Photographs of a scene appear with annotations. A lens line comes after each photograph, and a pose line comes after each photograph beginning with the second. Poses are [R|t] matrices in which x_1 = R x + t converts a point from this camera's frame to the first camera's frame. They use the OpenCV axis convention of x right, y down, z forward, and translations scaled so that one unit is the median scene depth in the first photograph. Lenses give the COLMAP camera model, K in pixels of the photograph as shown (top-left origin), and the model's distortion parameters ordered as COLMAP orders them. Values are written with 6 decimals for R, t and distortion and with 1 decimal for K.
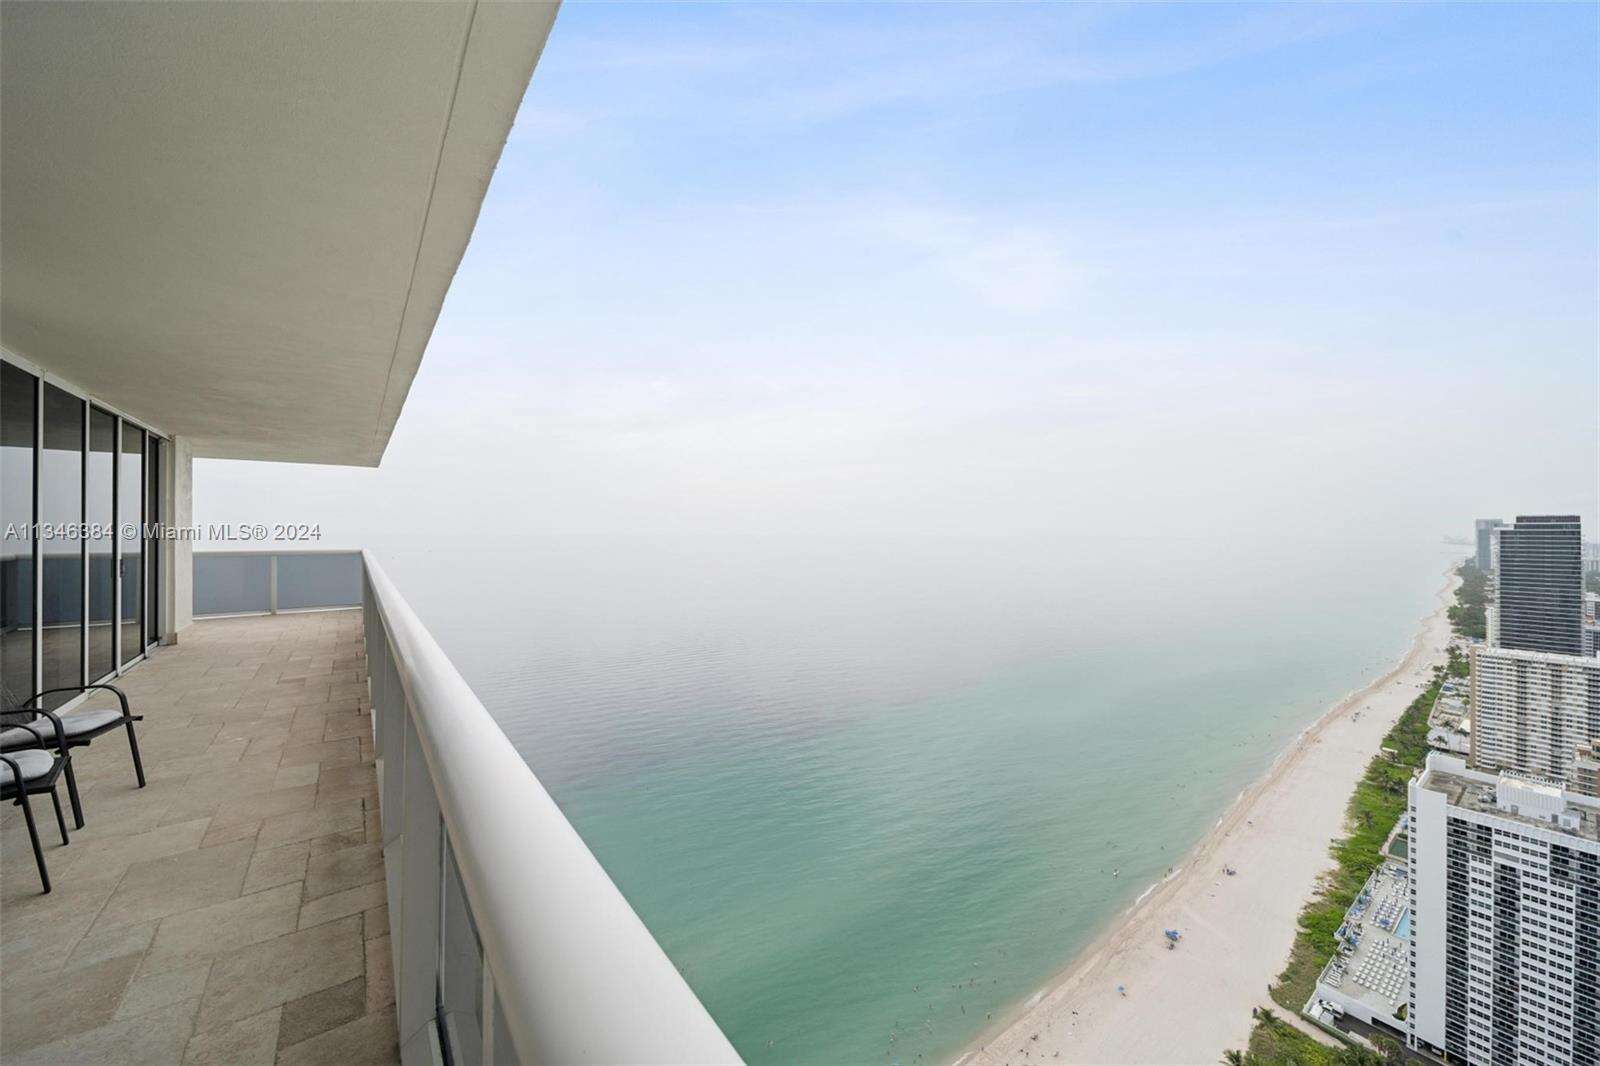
lens RADIAL K [[569.6, 0, 800.0], [0, 569.6, 533.0], [0, 0, 1]] dist [0.002539, -0.002722]
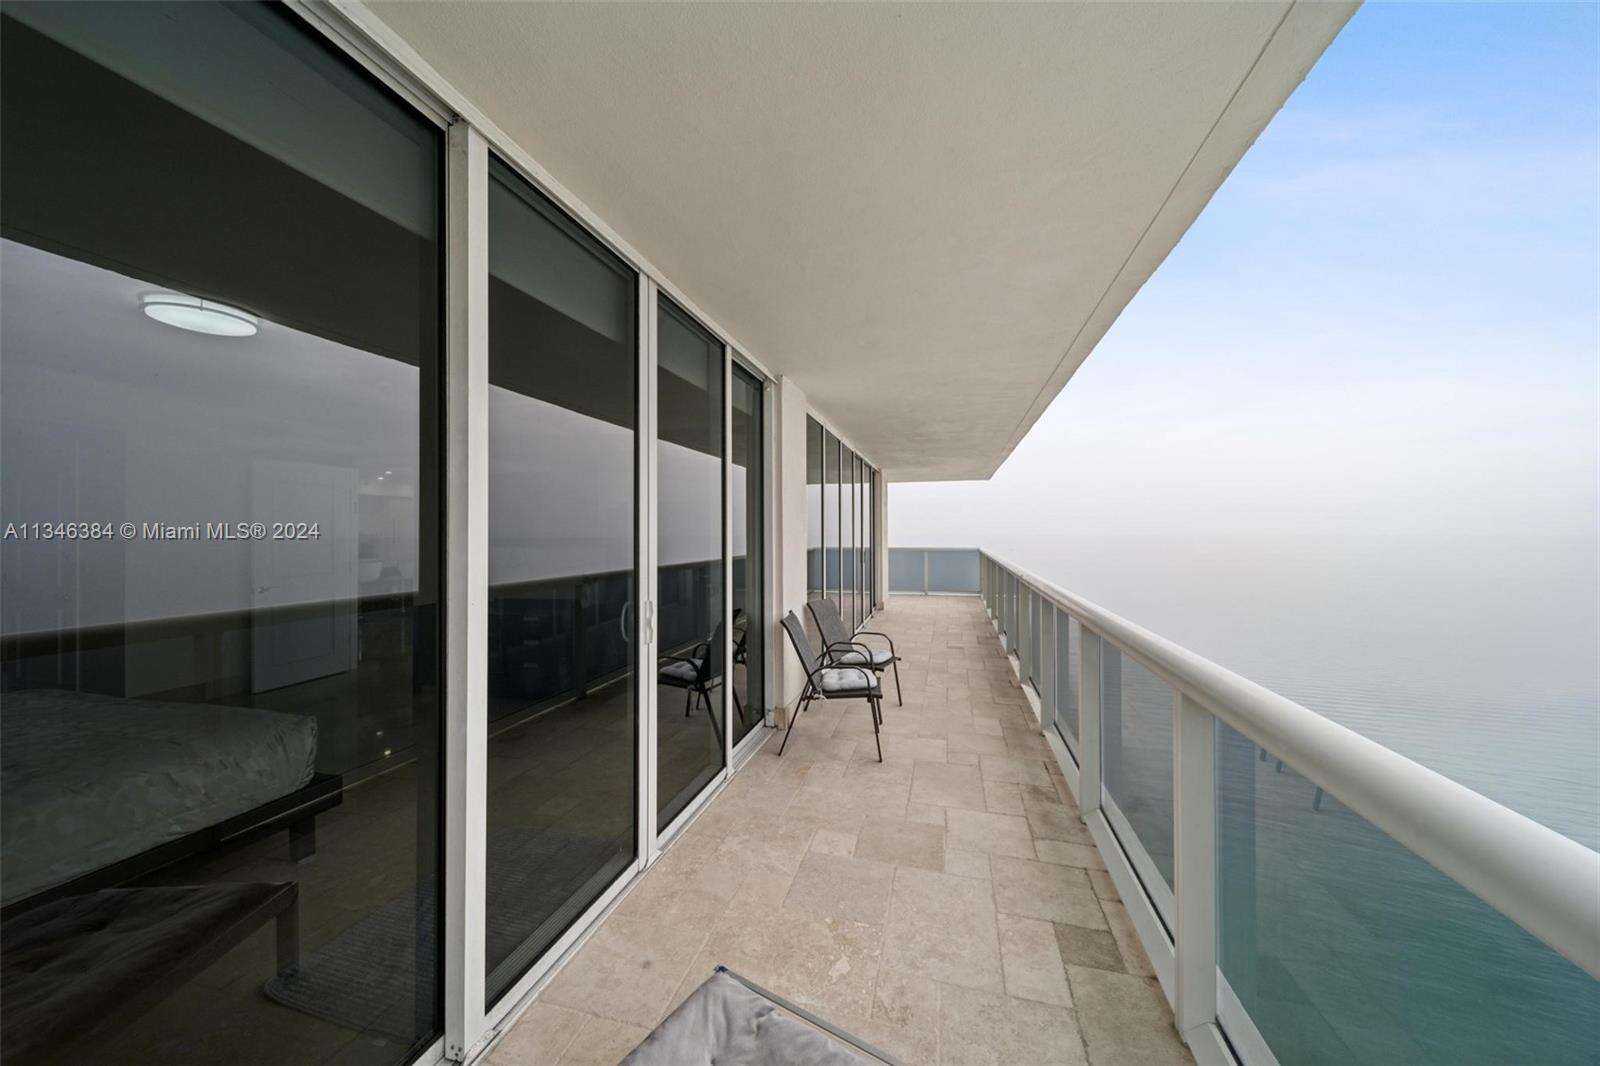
lens RADIAL K [[558.7, 0, 811.9], [0, 558.7, 528.2], [0, 0, 1]] dist [-0.000268, -0.002627]
pose [[0.604433, -0.012345, -0.796560, -0.153694], [0.004419, 0.999916, -0.012144, -0.000187], [0.796644, 0.003821, 0.604437, -0.079093]]
